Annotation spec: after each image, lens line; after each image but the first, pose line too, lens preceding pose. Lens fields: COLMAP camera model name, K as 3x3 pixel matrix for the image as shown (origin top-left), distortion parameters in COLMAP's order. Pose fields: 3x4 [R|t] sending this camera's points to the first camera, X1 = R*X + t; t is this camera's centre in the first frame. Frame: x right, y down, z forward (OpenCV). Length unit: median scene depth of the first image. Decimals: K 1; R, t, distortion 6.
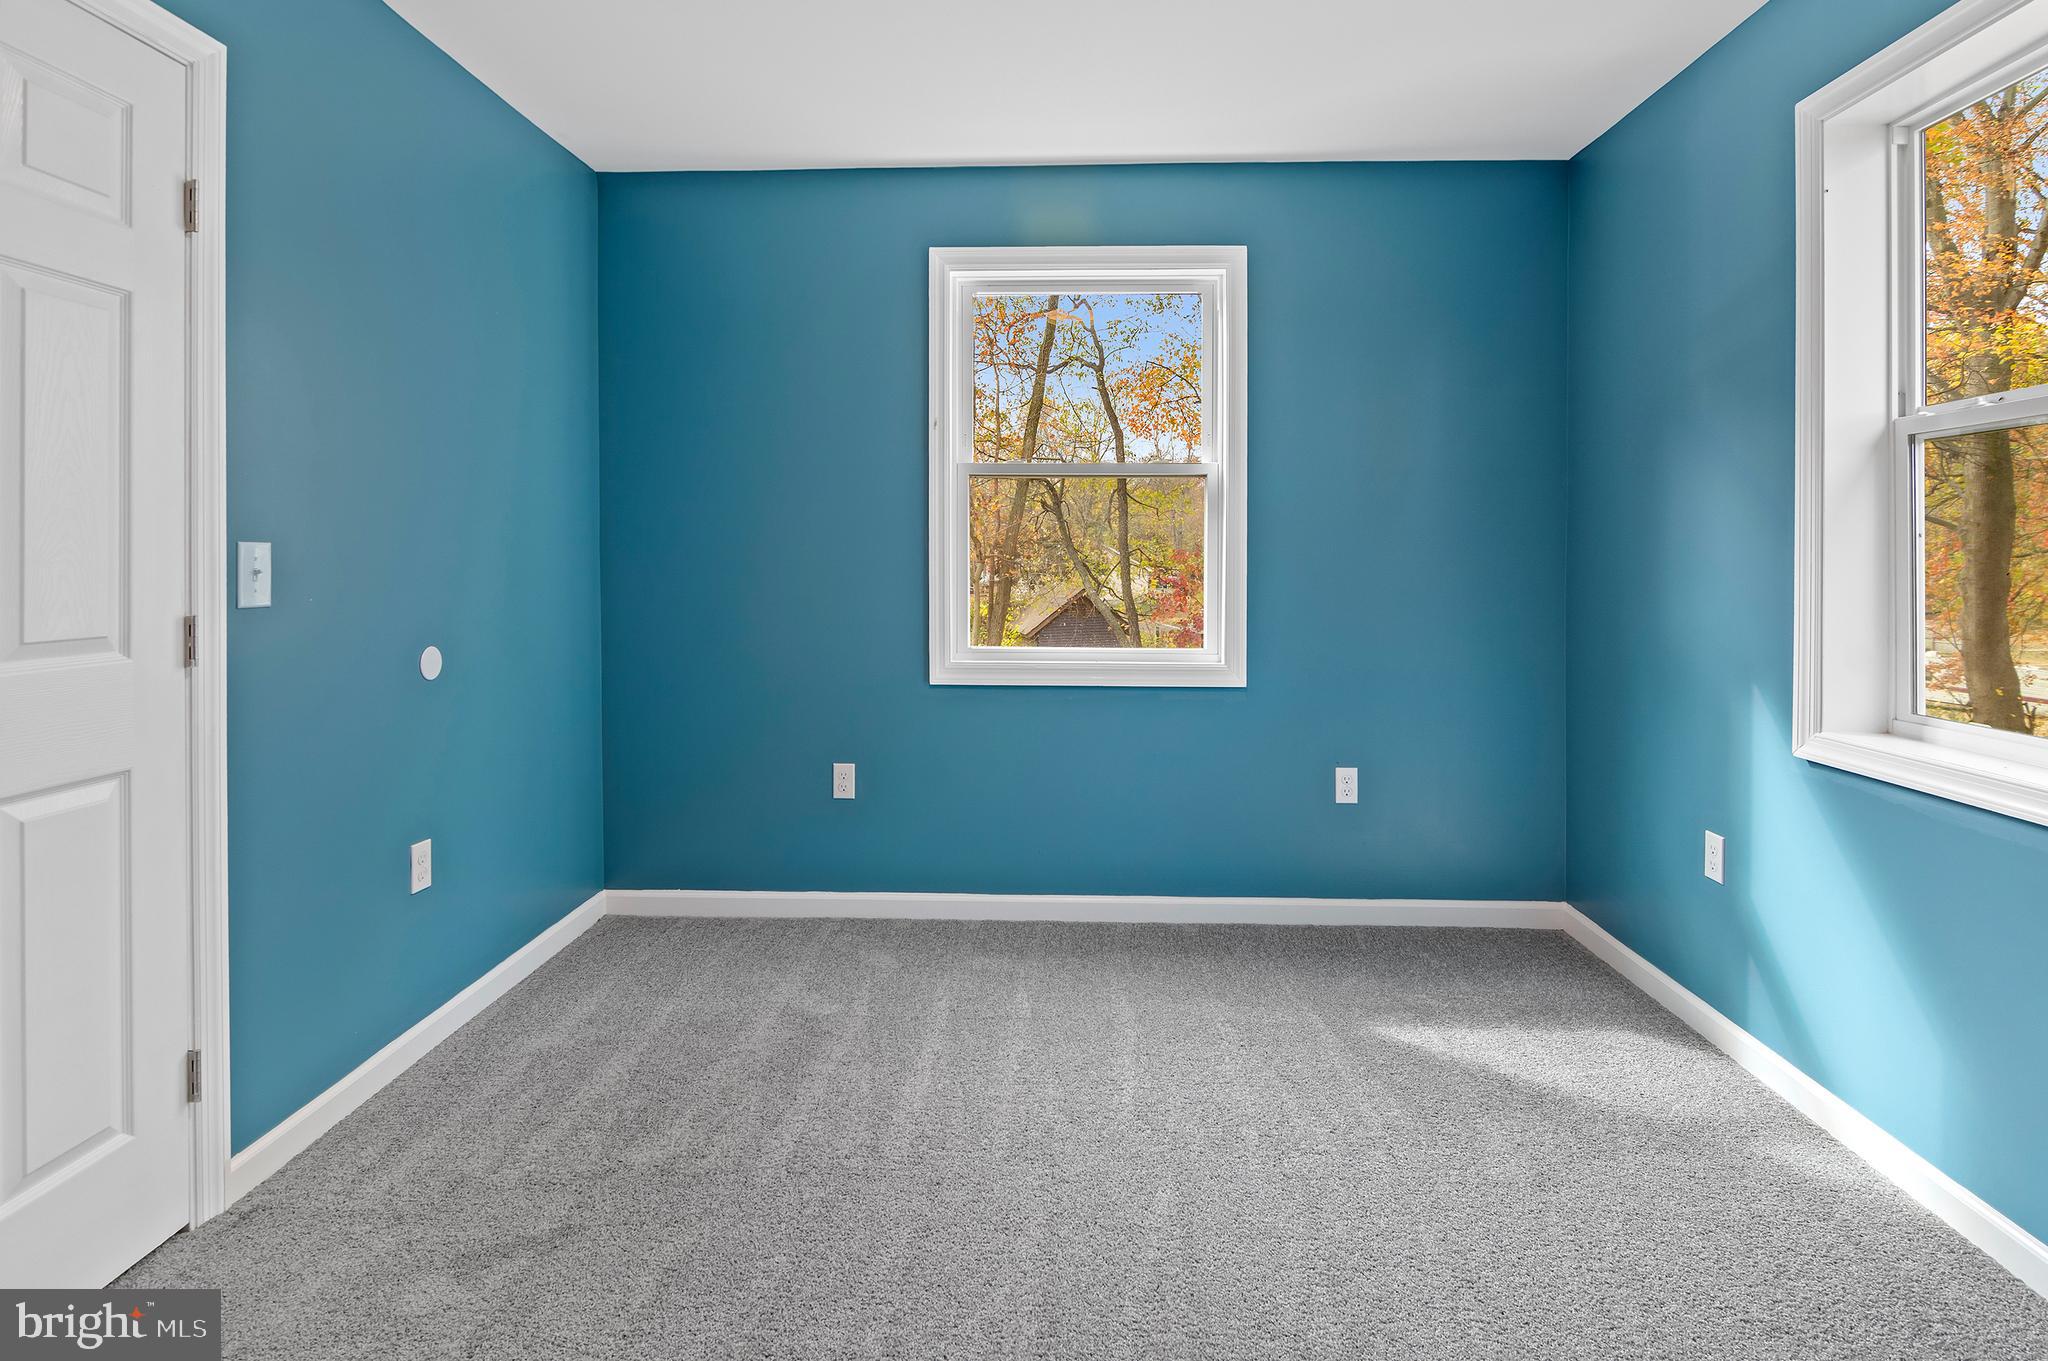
lens RADIAL K [[1032.0, 0, 1028.6], [0, 1032.0, 569.2], [0, 0, 1]] dist [-0.004603, -0.003802]
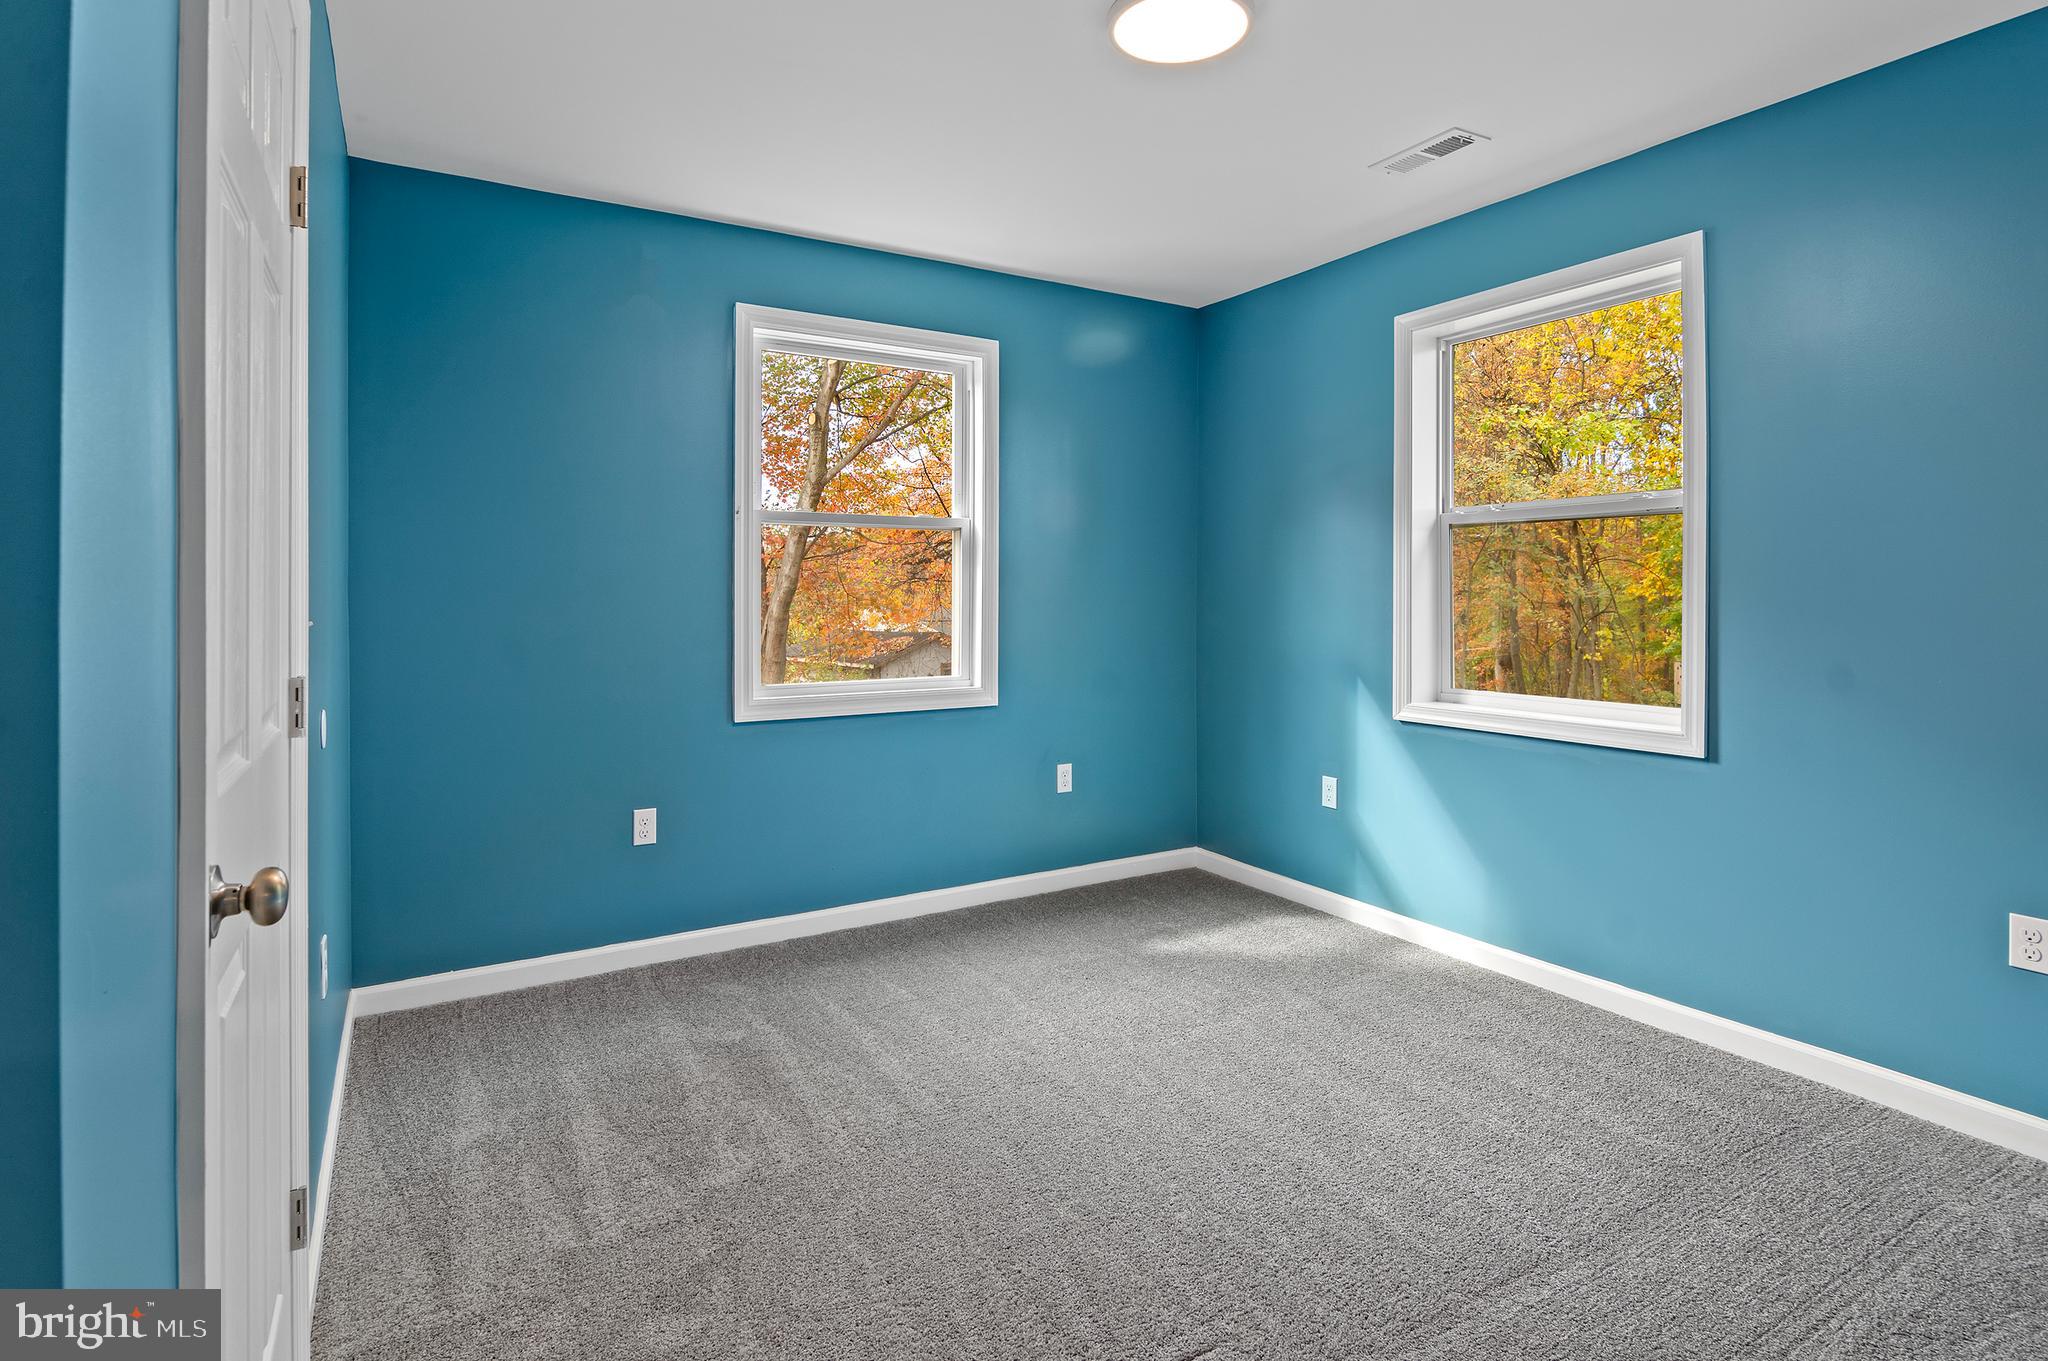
lens RADIAL K [[1021.9, 0, 1023.9], [0, 1021.9, 599.5], [0, 0, 1]] dist [-0.005631, -0.003518]
pose [[0.841583, -0.010520, 0.540025, -0.577073], [0.012364, 0.999924, 0.000212, -0.013062], [-0.539986, 0.006498, 0.841649, -0.036003]]
